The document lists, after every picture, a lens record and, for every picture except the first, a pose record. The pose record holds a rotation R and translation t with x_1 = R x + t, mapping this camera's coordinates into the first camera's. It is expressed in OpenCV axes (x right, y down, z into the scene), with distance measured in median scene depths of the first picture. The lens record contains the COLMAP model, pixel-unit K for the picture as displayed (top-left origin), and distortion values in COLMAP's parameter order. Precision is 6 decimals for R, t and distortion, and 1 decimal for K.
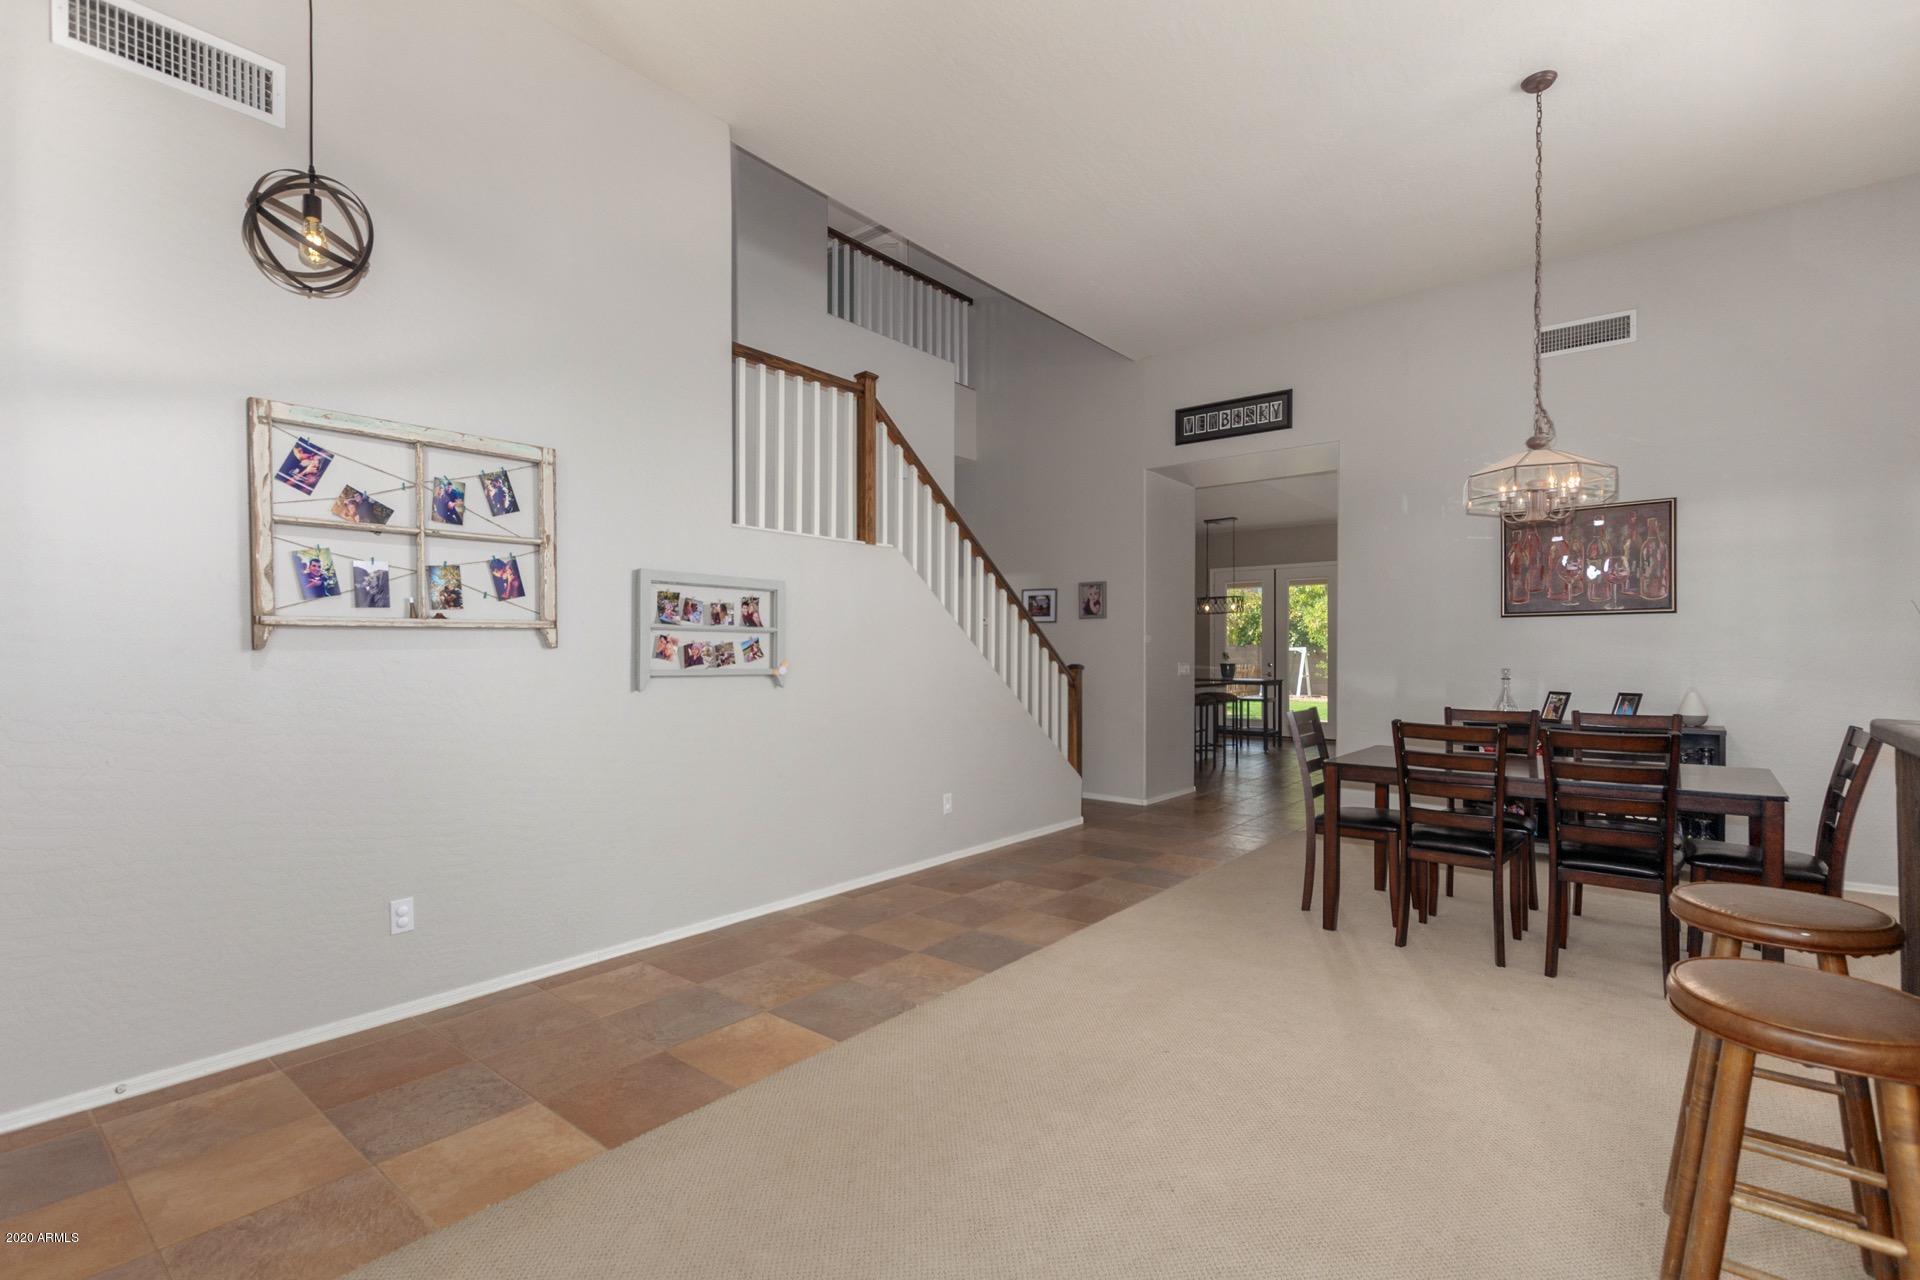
lens RADIAL K [[881.5, 0, 967.1], [0, 881.5, 658.1], [0, 0, 1]] dist [0.014733, -0.001990]
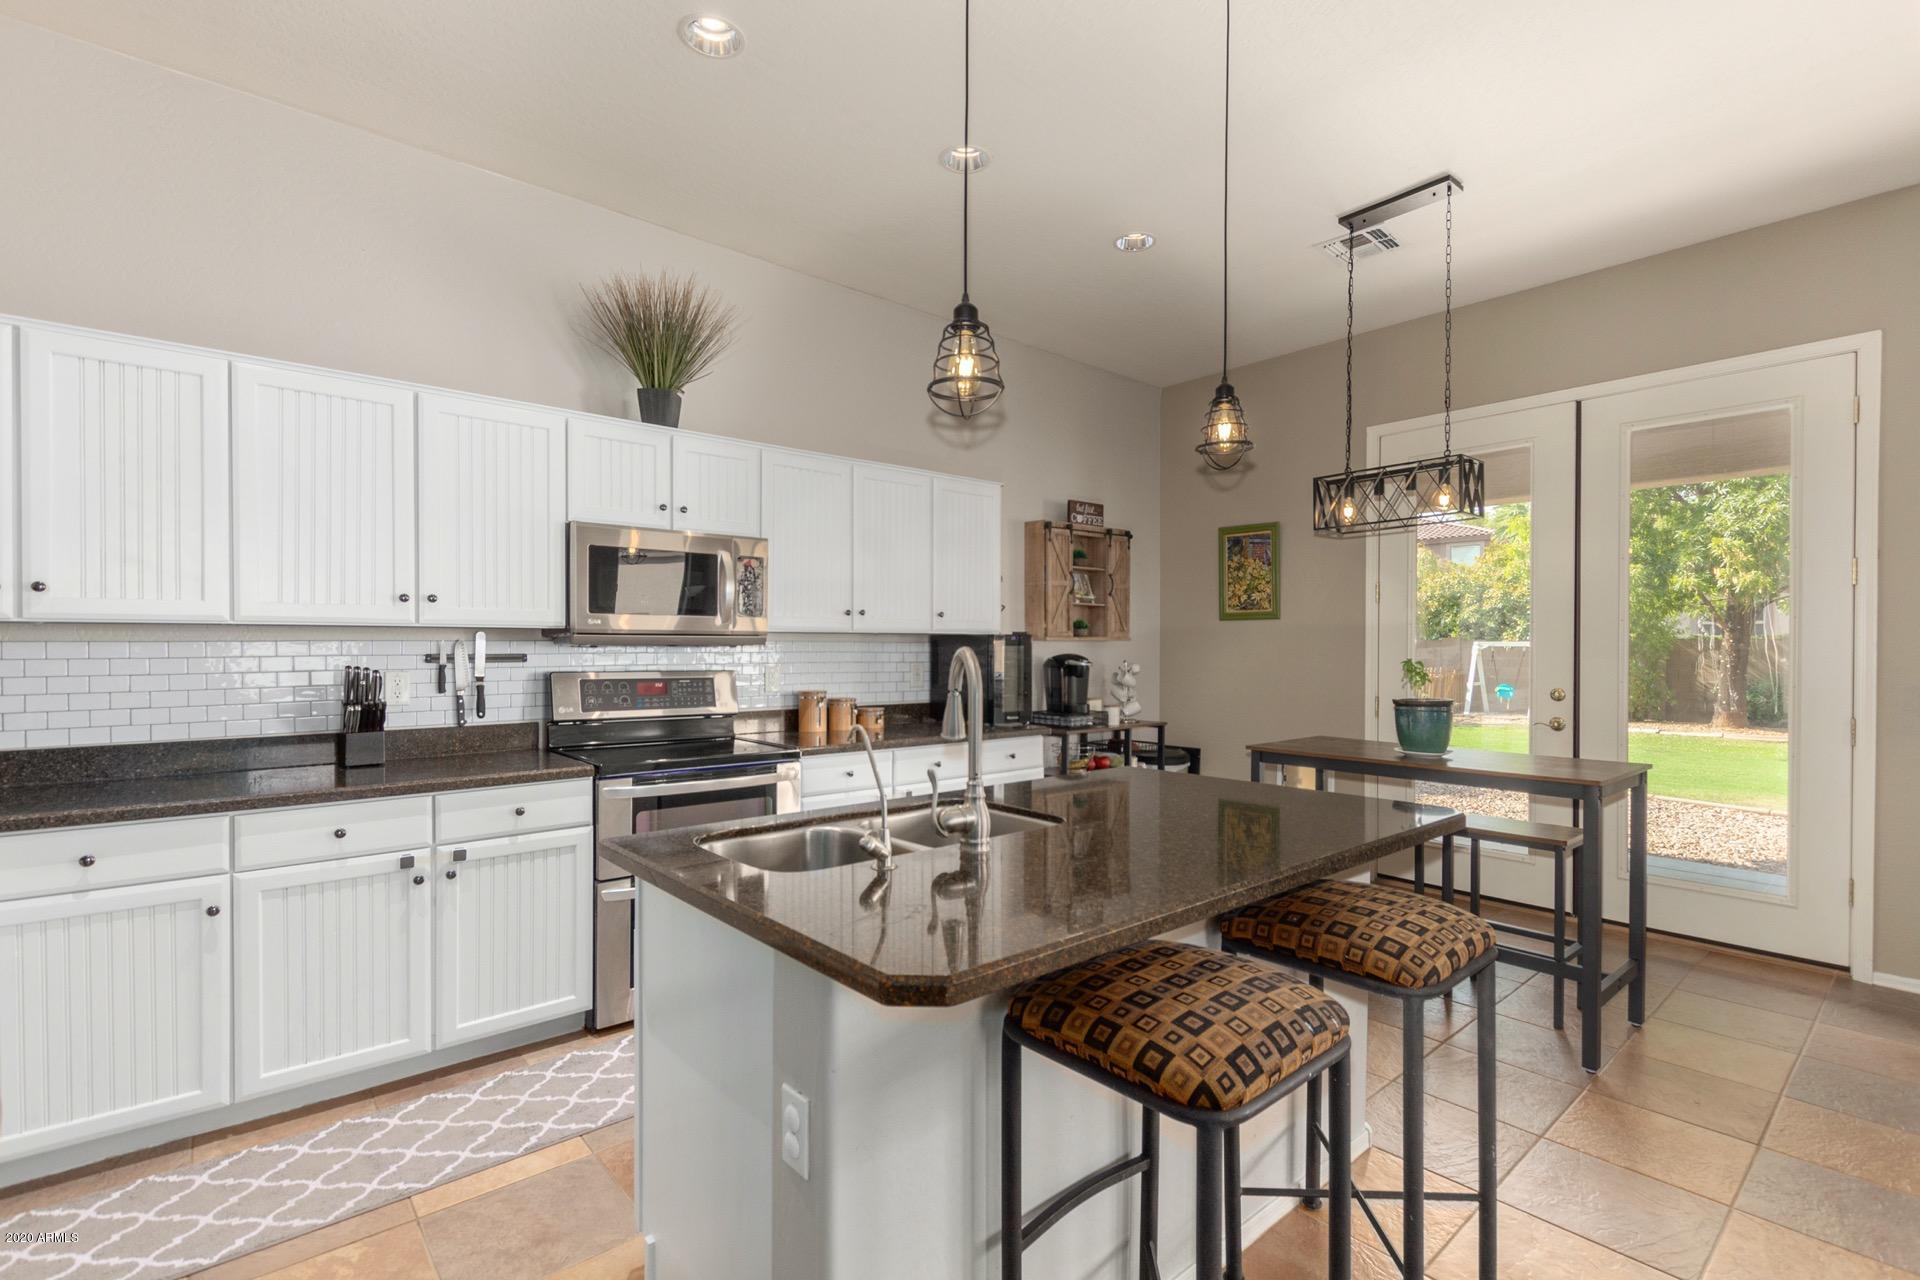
lens RADIAL K [[881.5, 0, 965.0], [0, 881.5, 648.8], [0, 0, 1]] dist [0.014733, -0.001990]
pose [[0.984712, -0.002144, -0.174176, 0.617997], [0.001096, 0.999981, -0.006117, -0.027204], [0.174186, 0.005833, 0.984695, 2.156534]]
